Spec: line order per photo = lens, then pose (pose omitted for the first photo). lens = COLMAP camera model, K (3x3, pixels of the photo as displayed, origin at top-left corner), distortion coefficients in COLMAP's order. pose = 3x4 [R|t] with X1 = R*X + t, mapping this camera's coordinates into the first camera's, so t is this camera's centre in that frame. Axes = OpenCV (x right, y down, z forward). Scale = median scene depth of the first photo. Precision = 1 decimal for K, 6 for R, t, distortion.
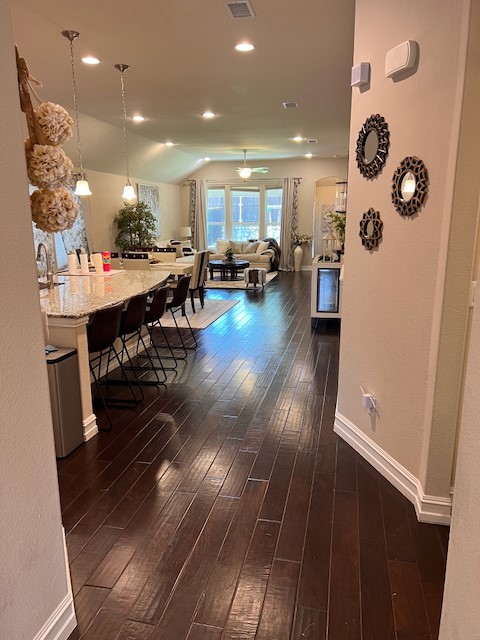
lens RADIAL K [[474.8, 0, 240.0], [0, 474.8, 320.0], [0, 0, 1]] dist [0.006173, -0.004904]
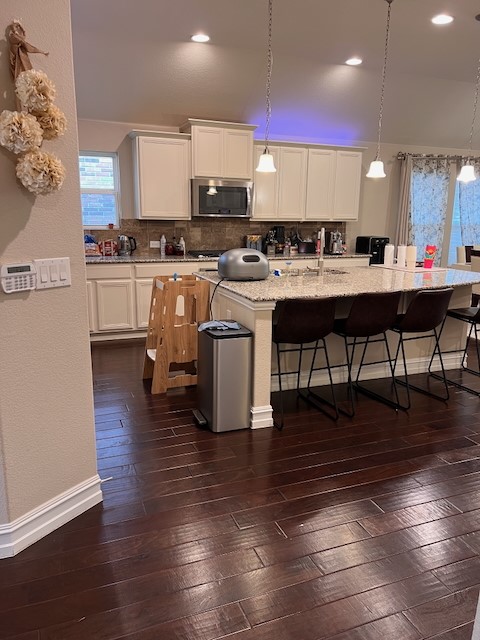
lens RADIAL K [[474.8, 0, 240.0], [0, 474.8, 320.0], [0, 0, 1]] dist [0.006173, -0.004904]
pose [[0.536470, 0.192850, -0.821589, 0.266580], [-0.195932, 0.975401, 0.101016, -0.034561], [0.820860, 0.106784, 0.561059, 0.260995]]
